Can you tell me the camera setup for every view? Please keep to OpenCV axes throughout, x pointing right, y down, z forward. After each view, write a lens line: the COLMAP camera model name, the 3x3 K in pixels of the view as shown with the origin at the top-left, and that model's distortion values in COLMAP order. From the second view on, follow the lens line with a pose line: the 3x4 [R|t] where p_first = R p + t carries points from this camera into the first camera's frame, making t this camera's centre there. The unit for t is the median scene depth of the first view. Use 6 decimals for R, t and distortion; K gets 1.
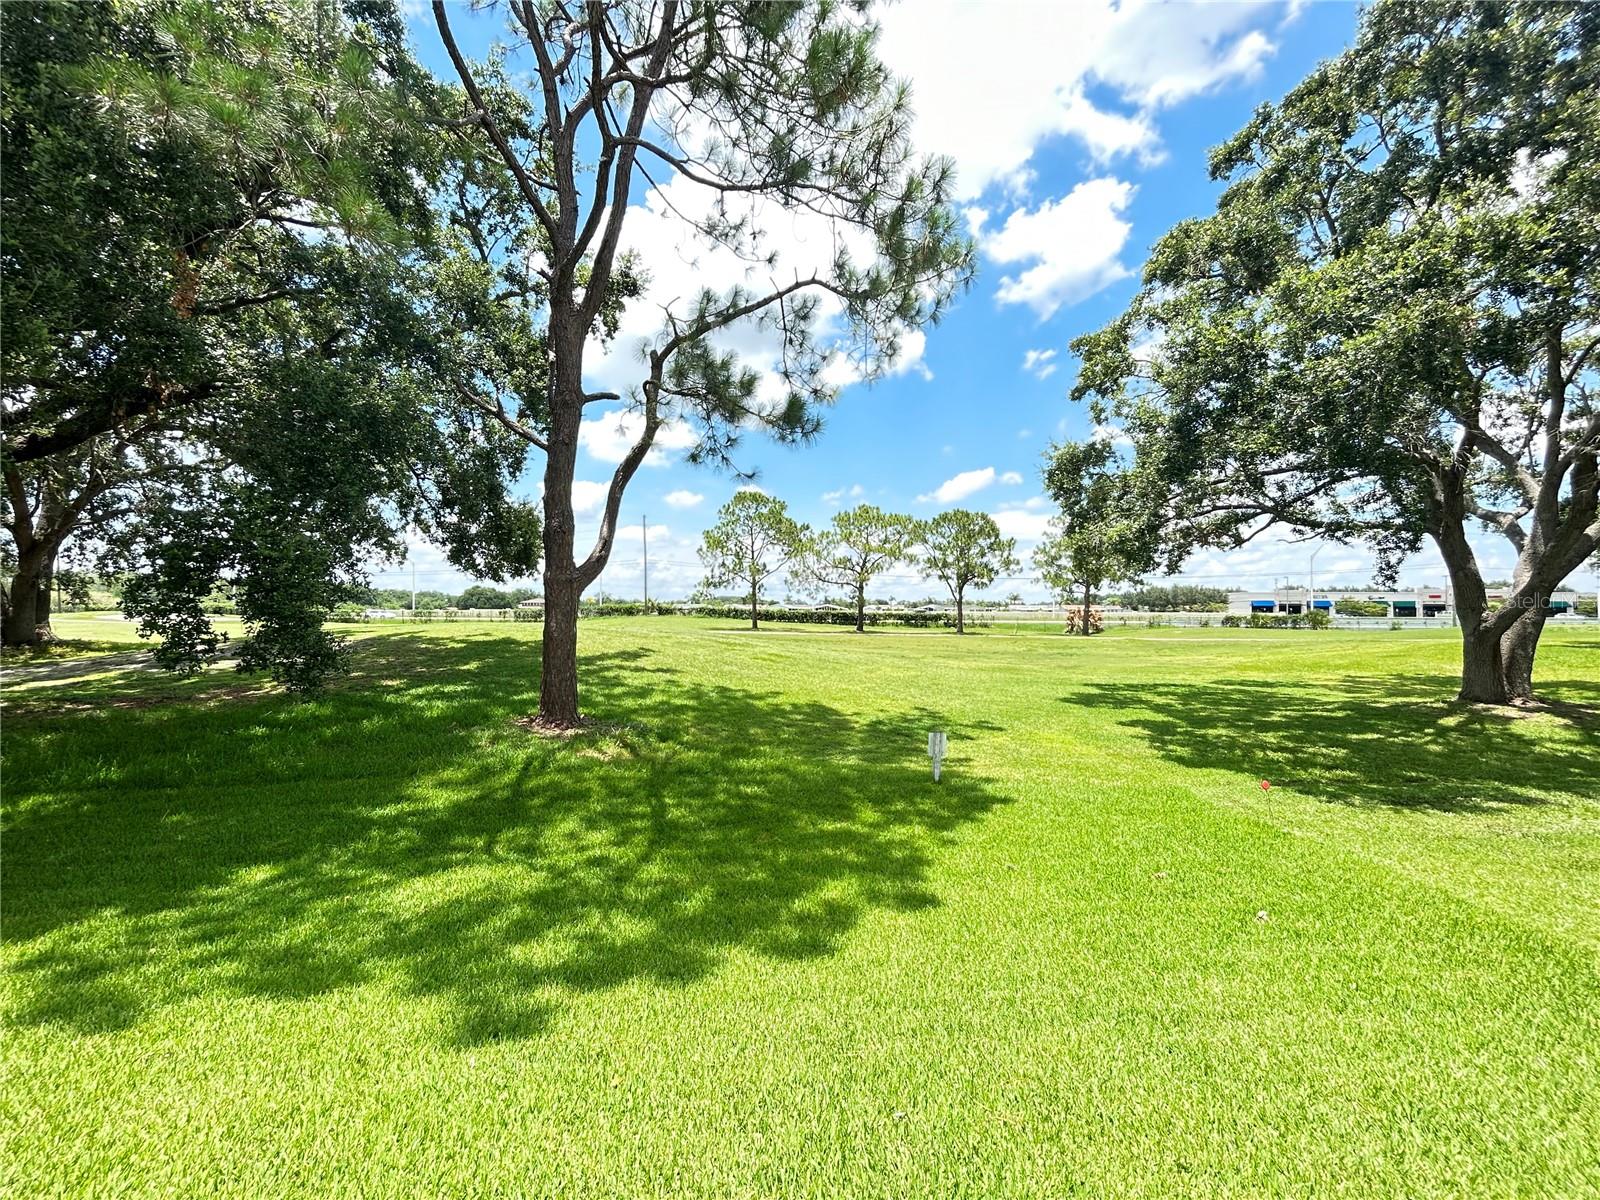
lens RADIAL K [[643.0, 0, 800.0], [0, 643.0, 600.0], [0, 0, 1]] dist [-0.002415, -0.000249]
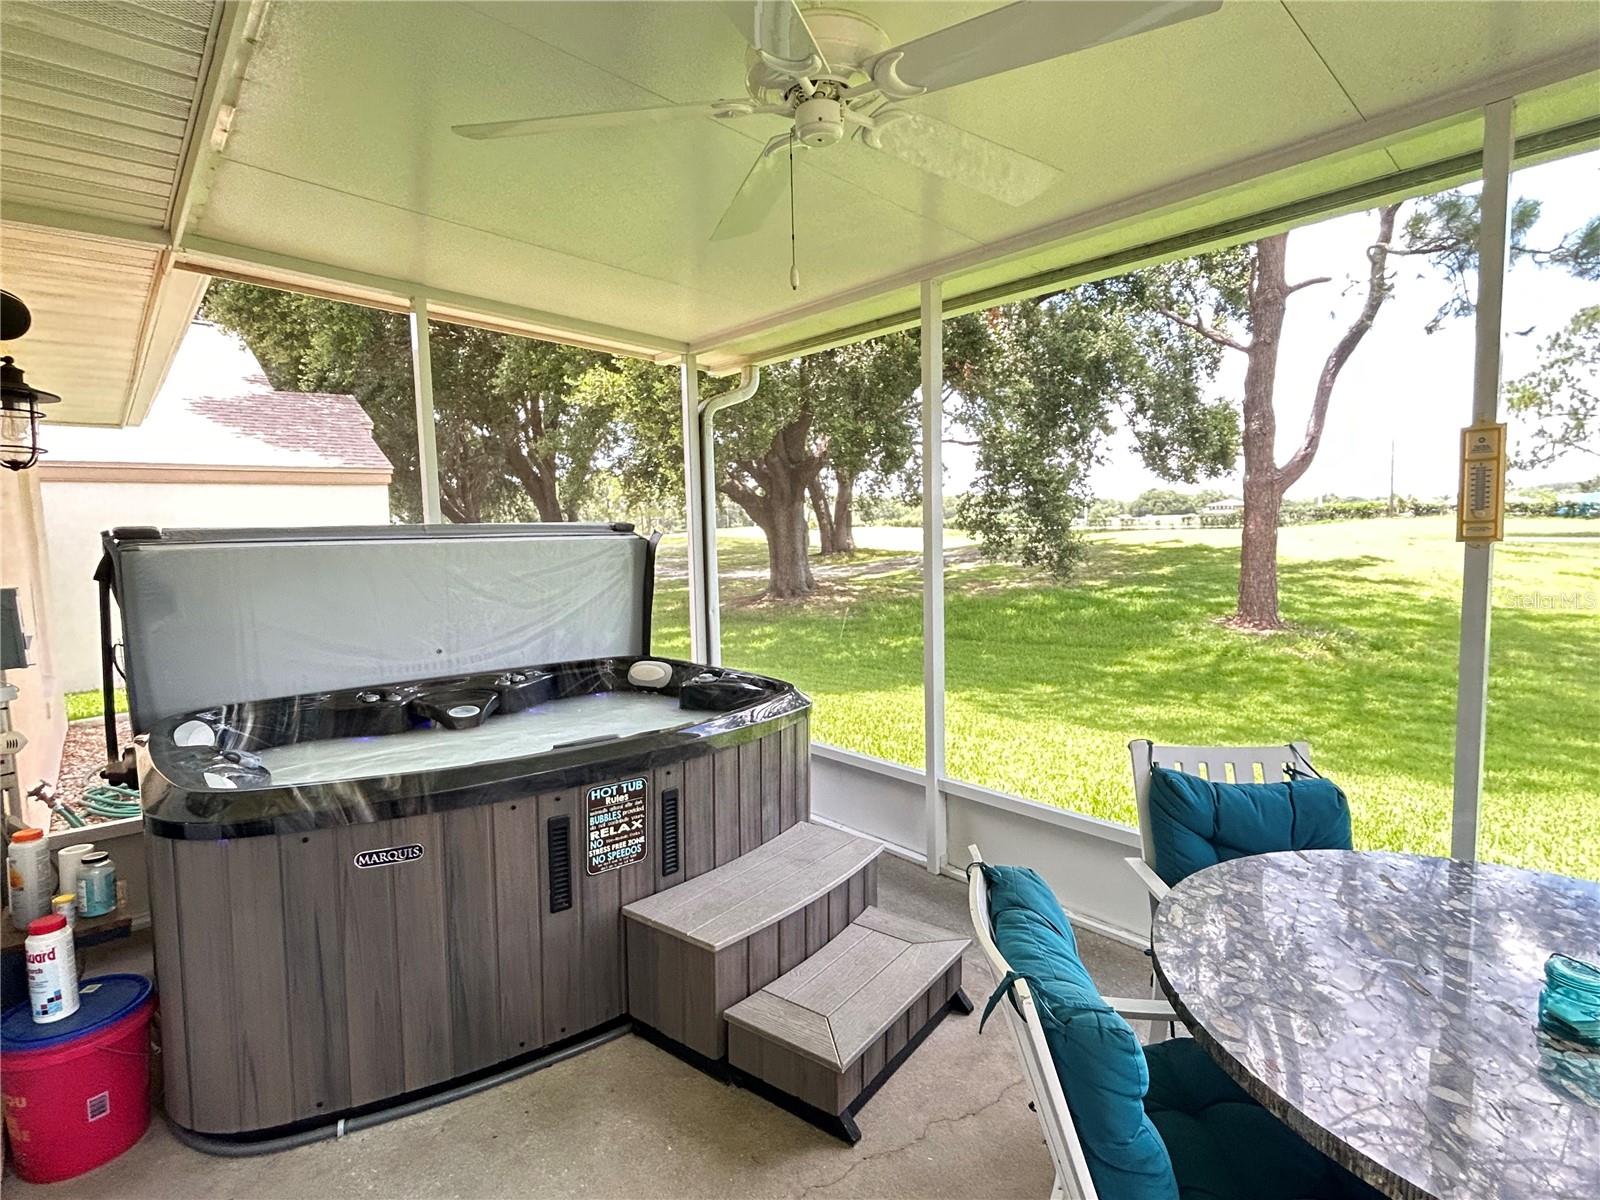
lens RADIAL K [[803.6, 0, 797.5], [0, 803.6, 606.1], [0, 0, 1]] dist [-0.001236, 0.000376]
pose [[0.639518, 0.054534, -0.766839, 0.111230], [0.042385, 0.993463, 0.105998, -0.001613], [0.767606, -0.100290, 0.633026, -0.298443]]
